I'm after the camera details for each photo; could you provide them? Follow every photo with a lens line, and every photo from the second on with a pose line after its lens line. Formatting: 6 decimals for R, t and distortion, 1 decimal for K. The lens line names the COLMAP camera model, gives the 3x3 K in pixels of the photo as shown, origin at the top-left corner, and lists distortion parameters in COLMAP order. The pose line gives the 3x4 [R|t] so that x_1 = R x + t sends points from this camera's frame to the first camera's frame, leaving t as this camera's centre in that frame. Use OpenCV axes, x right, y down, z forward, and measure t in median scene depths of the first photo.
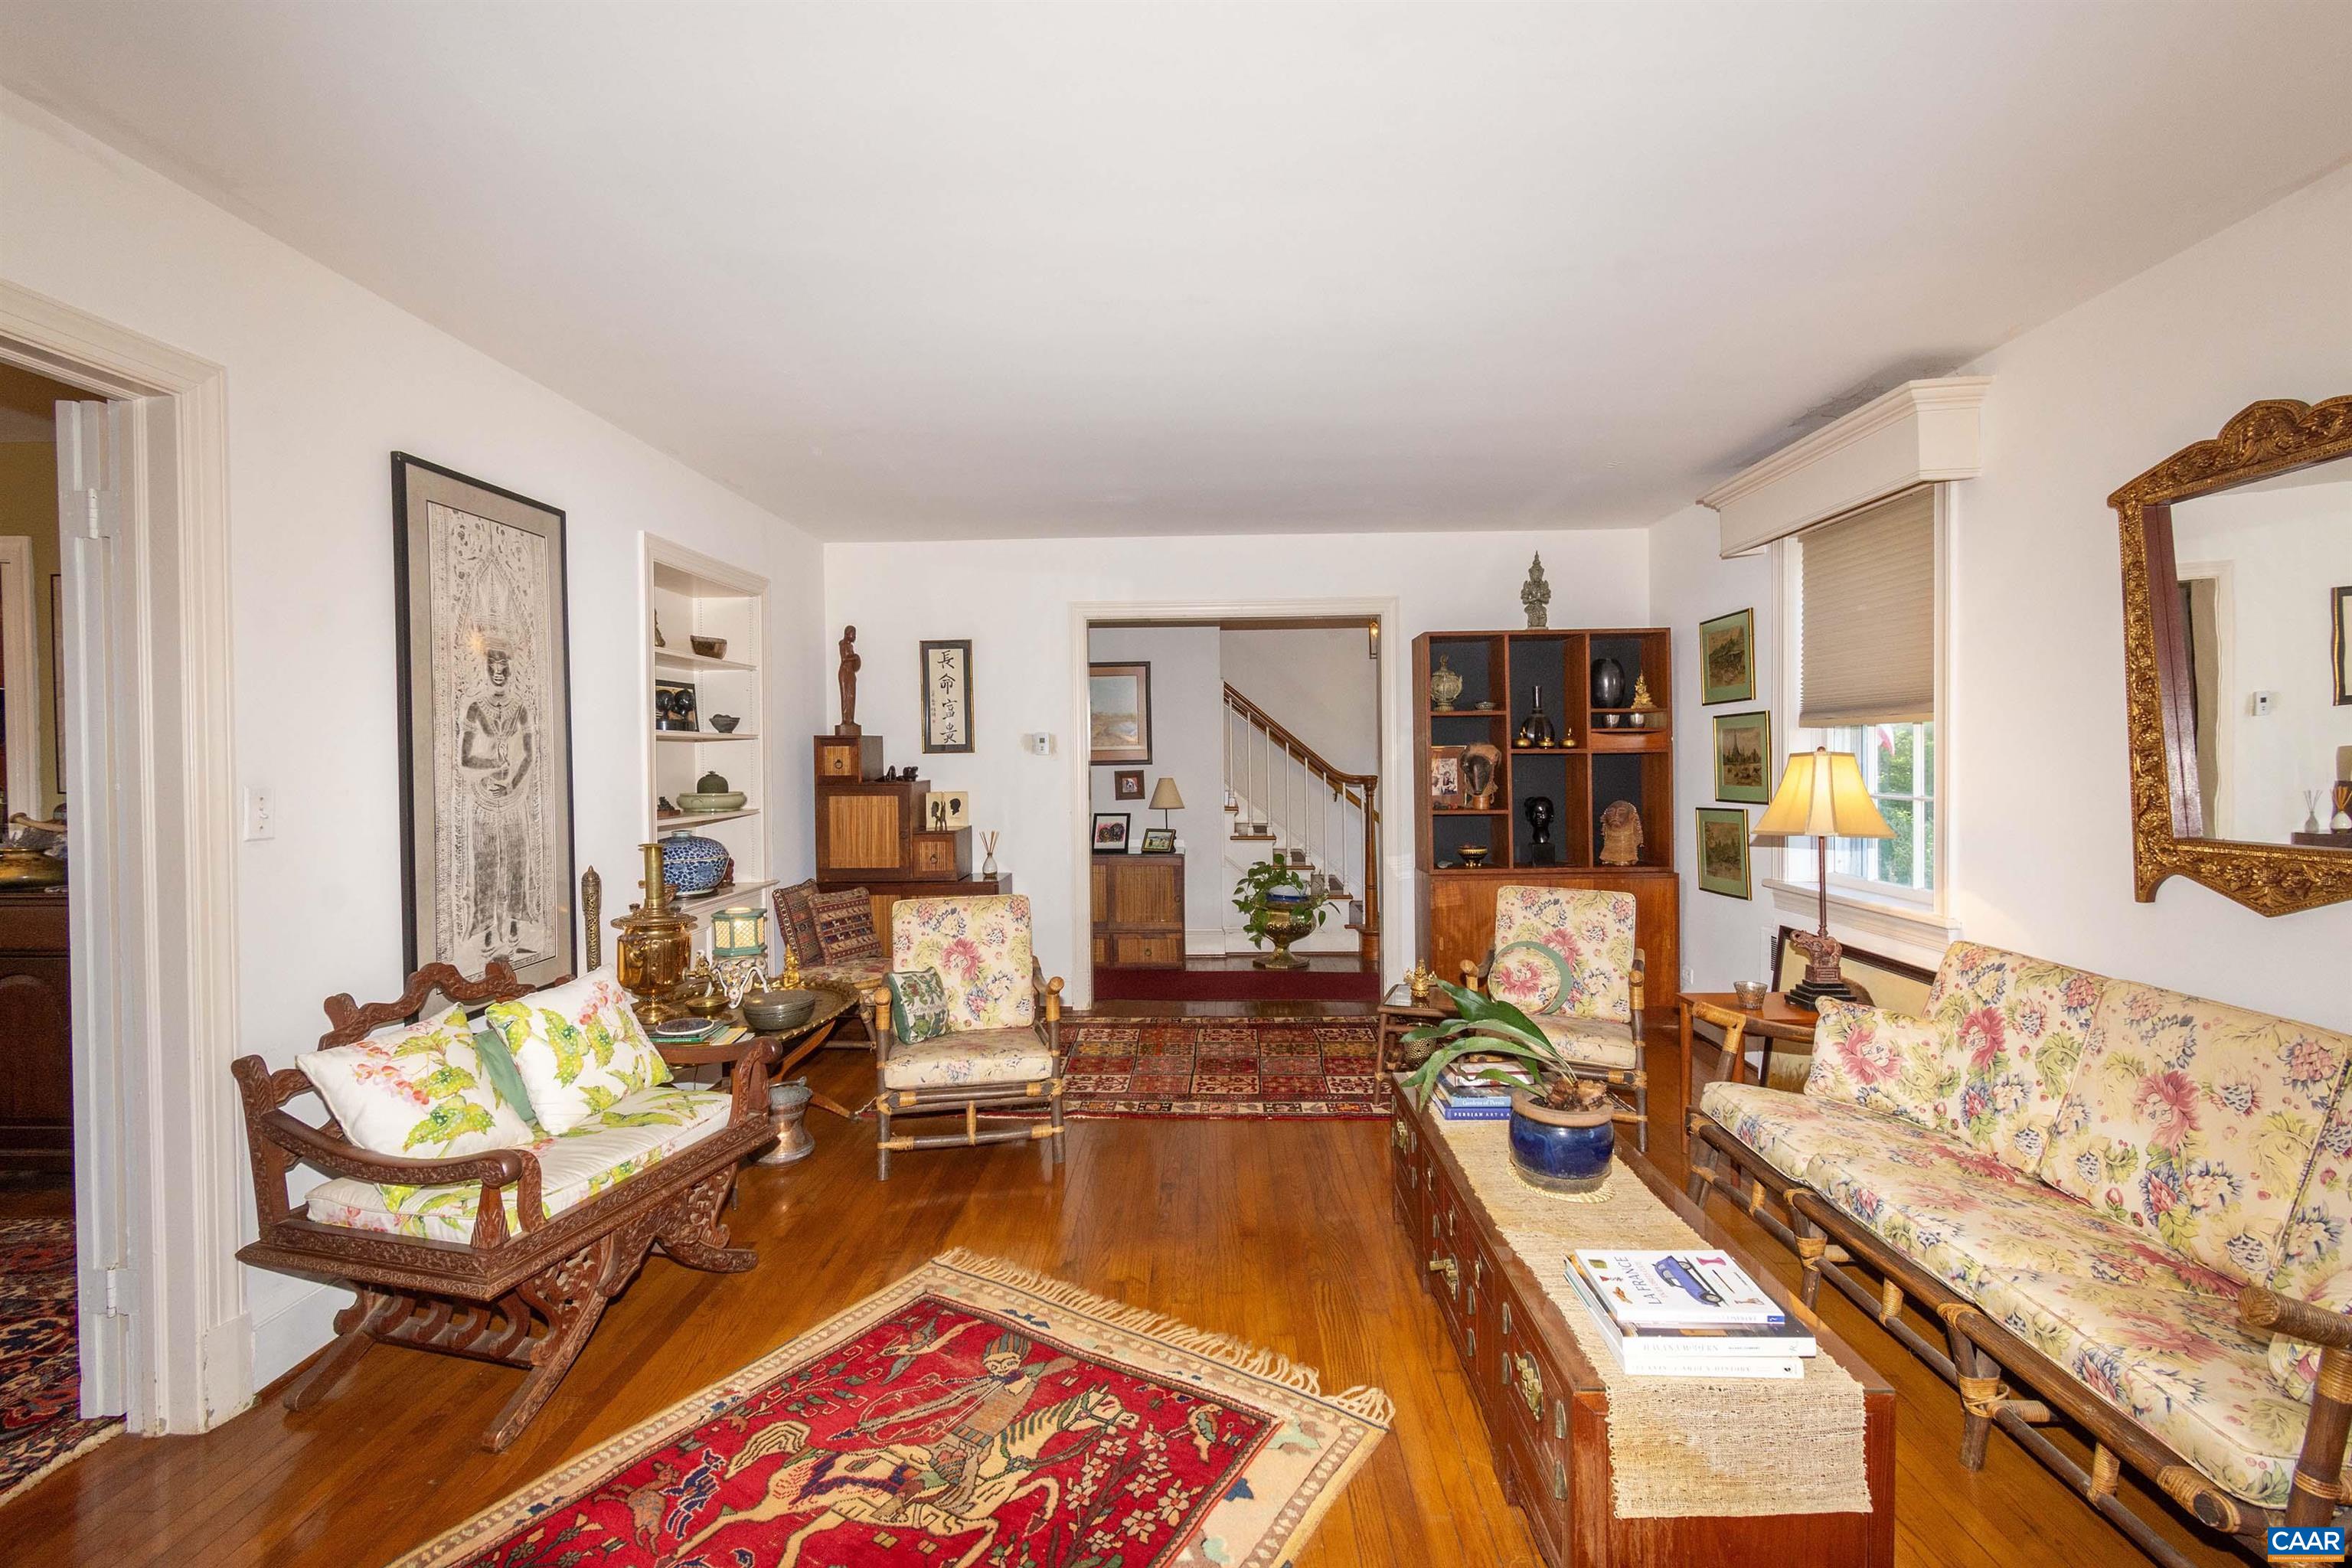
lens RADIAL K [[1038.7, 0, 1178.3], [0, 1038.7, 773.5], [0, 0, 1]] dist [0.003766, -0.001543]
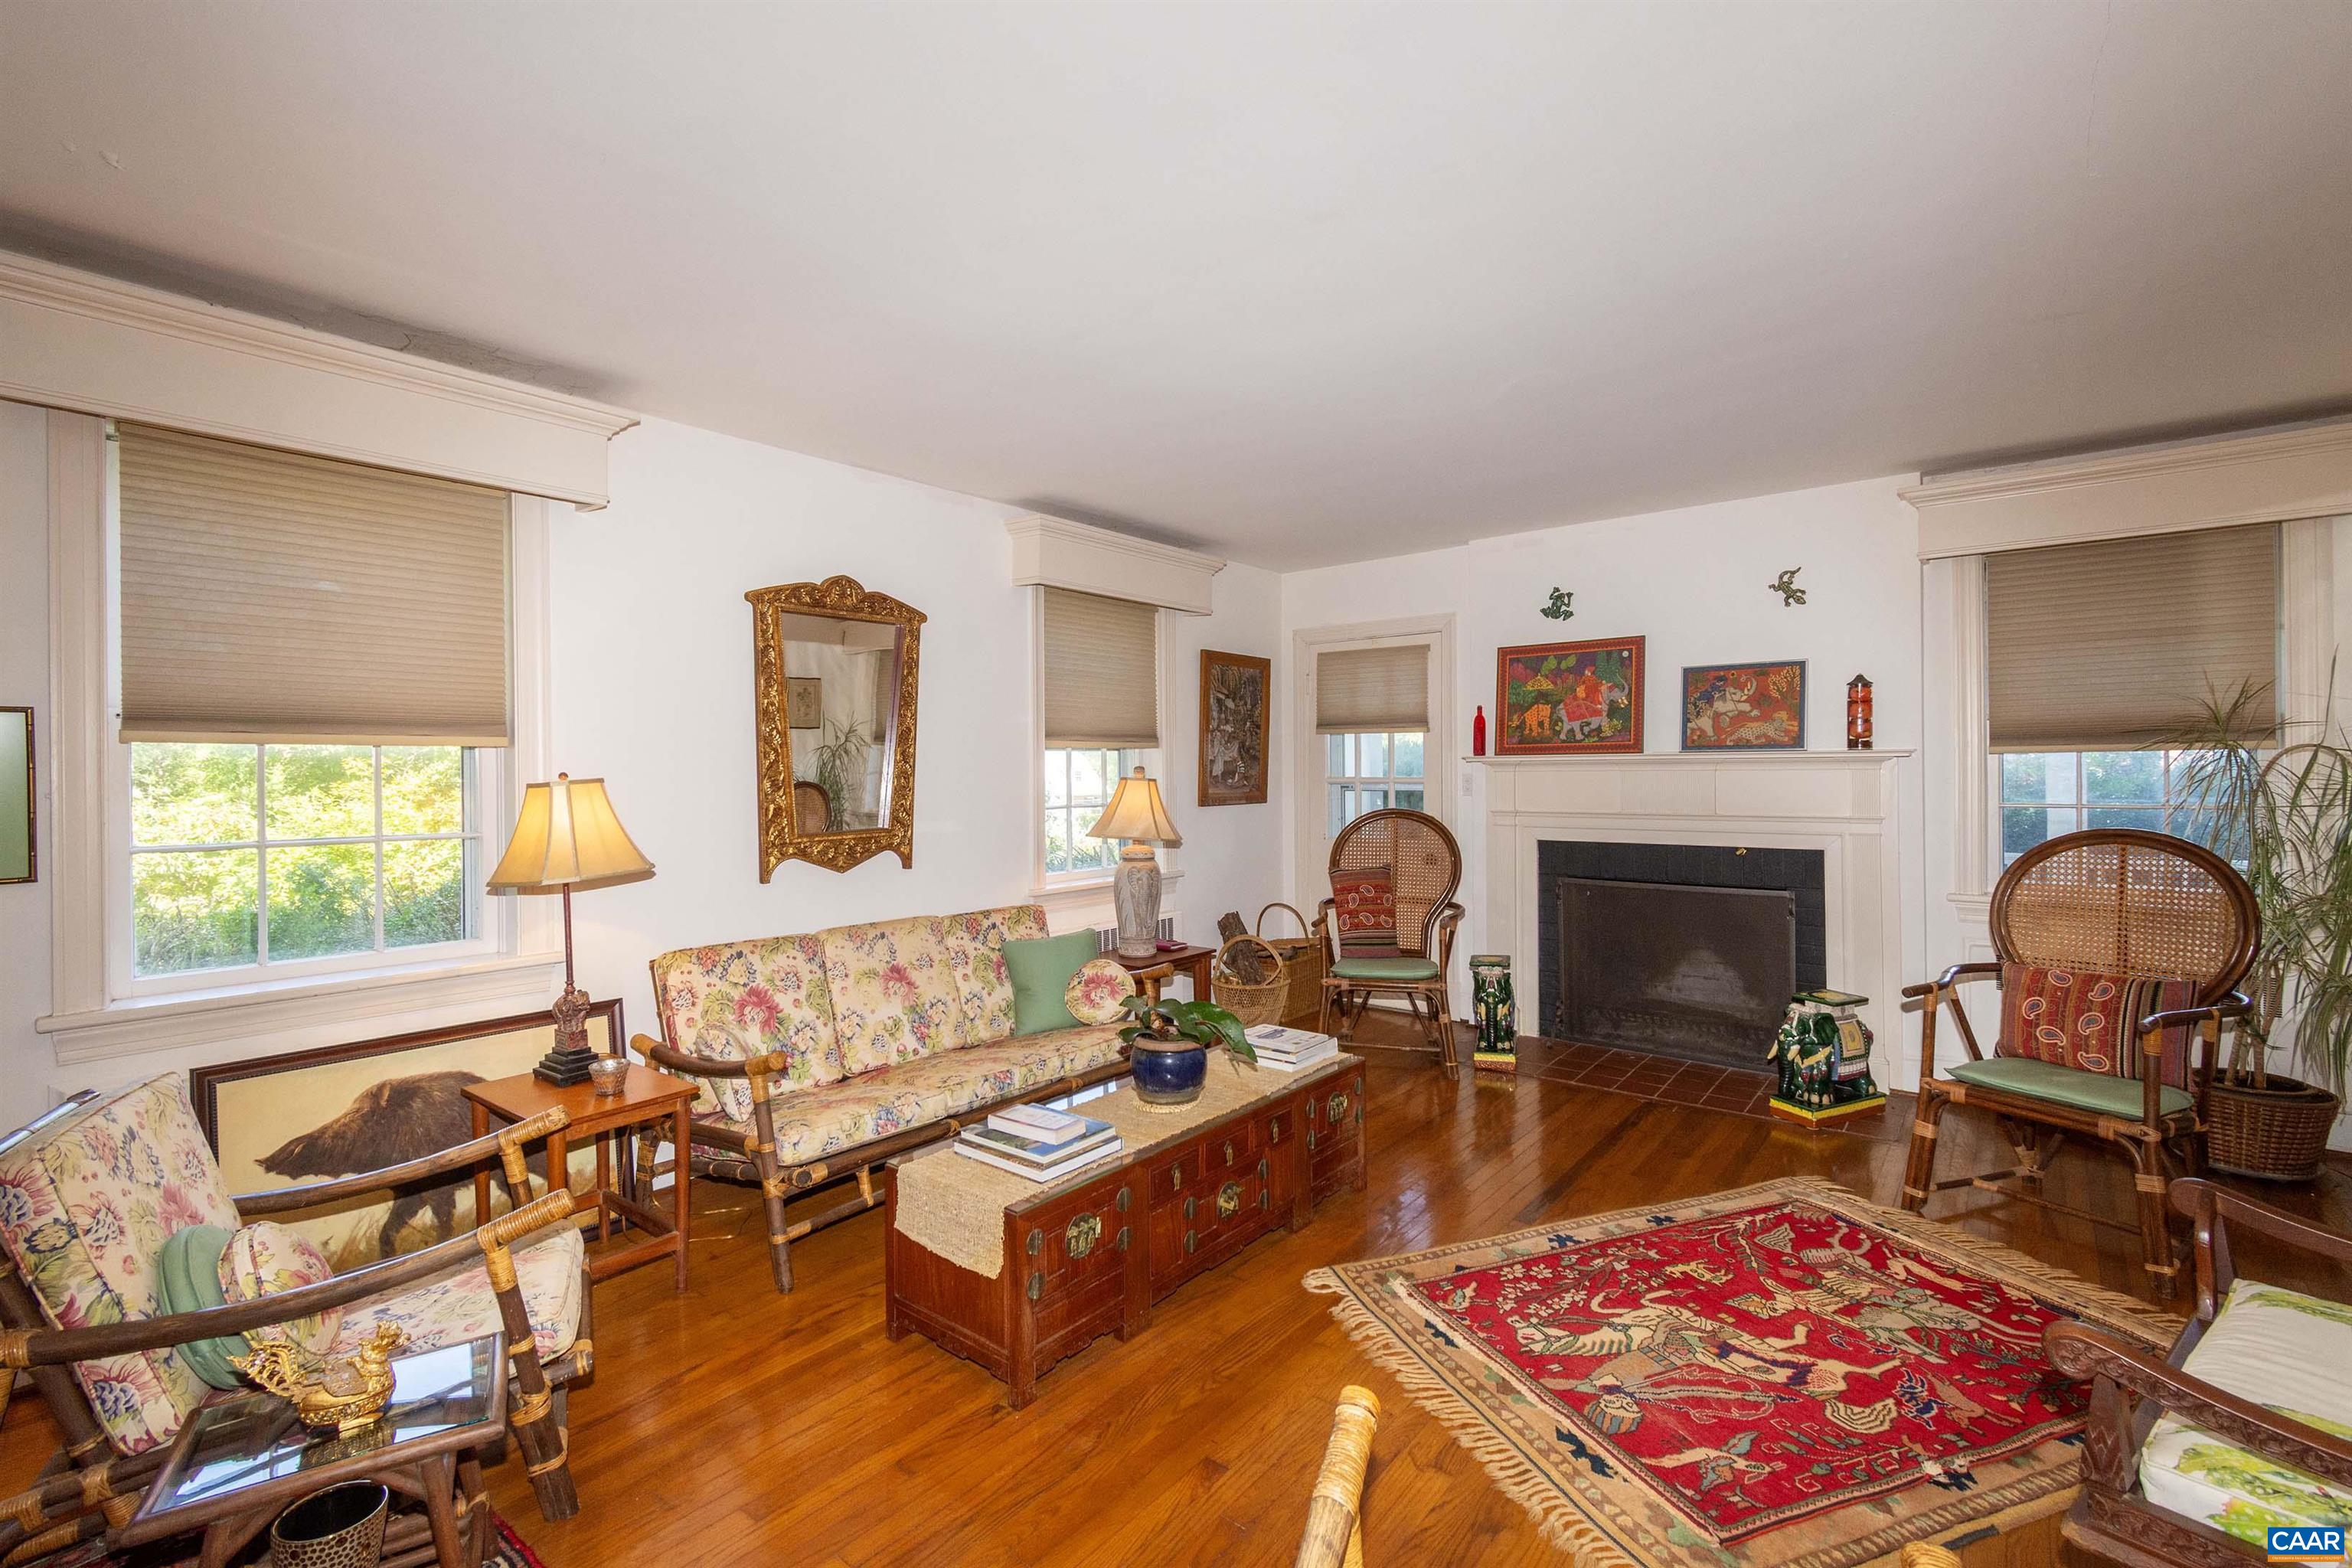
lens RADIAL K [[1038.7, 0, 1178.7], [0, 1038.7, 768.4], [0, 0, 1]] dist [0.003766, -0.001543]
pose [[-0.795250, 0.018052, 0.606012, -0.483131], [0.026758, 0.999628, 0.005337, -0.032848], [-0.605690, 0.020460, -0.795437, 2.208758]]
